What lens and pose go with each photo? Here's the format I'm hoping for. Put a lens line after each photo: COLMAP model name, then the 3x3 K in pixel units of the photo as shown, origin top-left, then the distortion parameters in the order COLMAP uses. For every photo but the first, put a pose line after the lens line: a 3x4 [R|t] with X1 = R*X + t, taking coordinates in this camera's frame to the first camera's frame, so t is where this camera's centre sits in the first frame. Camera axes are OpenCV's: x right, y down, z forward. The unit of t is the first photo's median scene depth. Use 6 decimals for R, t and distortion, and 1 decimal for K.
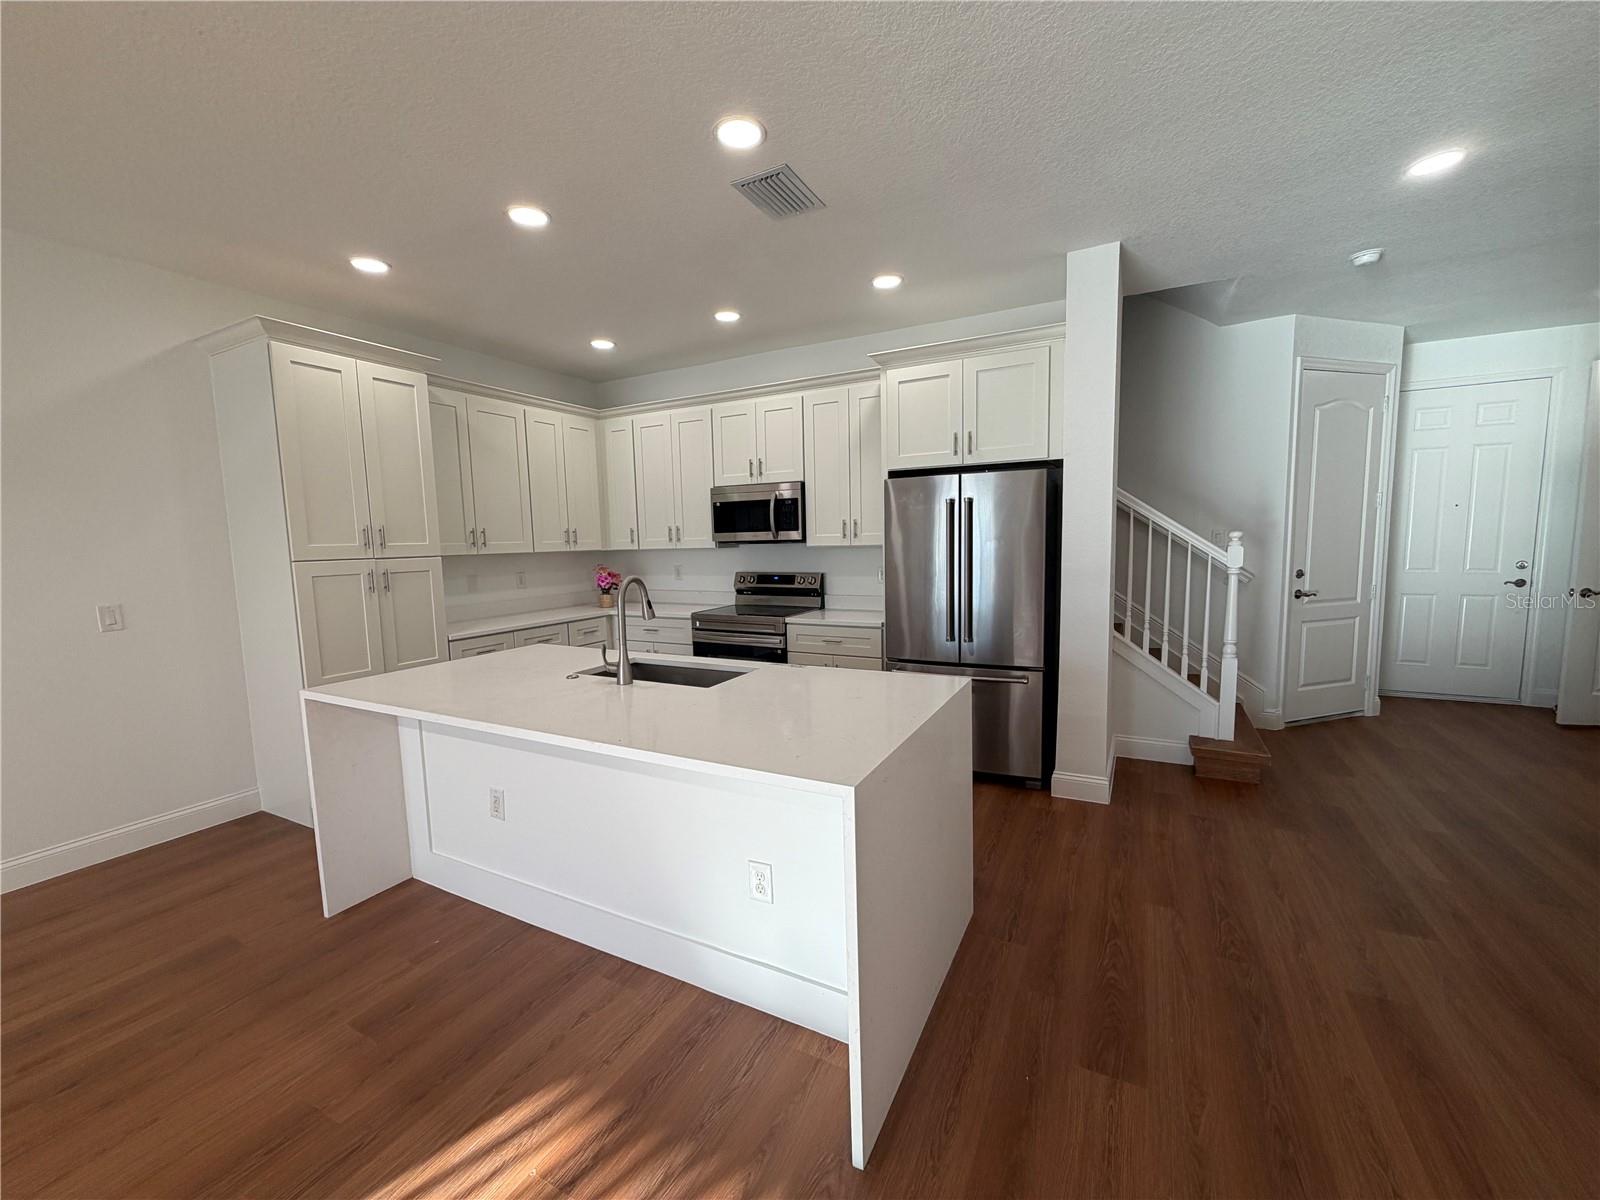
lens RADIAL K [[639.0, 0, 792.8], [0, 639.0, 610.1], [0, 0, 1]] dist [0.000757, -0.000252]
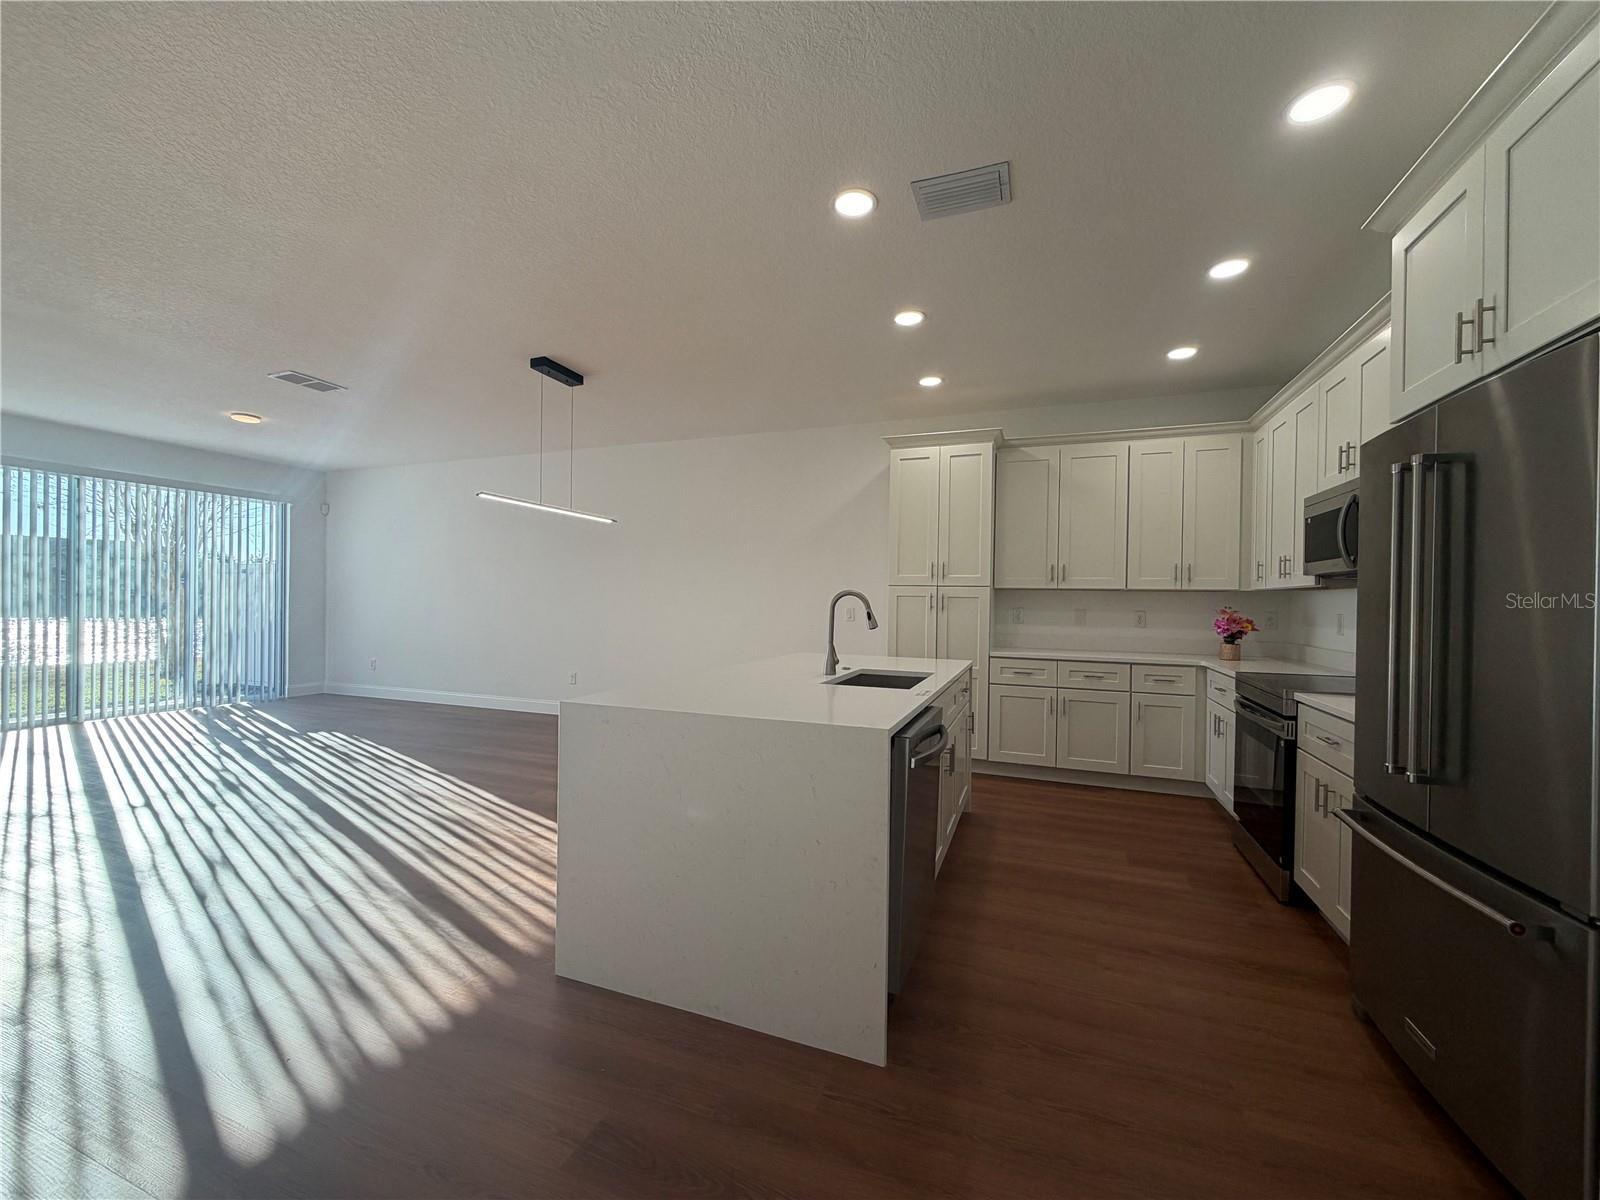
lens RADIAL K [[639.0, 0, 798.9], [0, 639.0, 604.8], [0, 0, 1]] dist [0.000757, -0.000252]
pose [[0.126856, 0.032839, -0.991377, 0.666655], [-0.130096, 0.991369, 0.016192, -0.023318], [0.983353, 0.126920, 0.130033, 0.523161]]
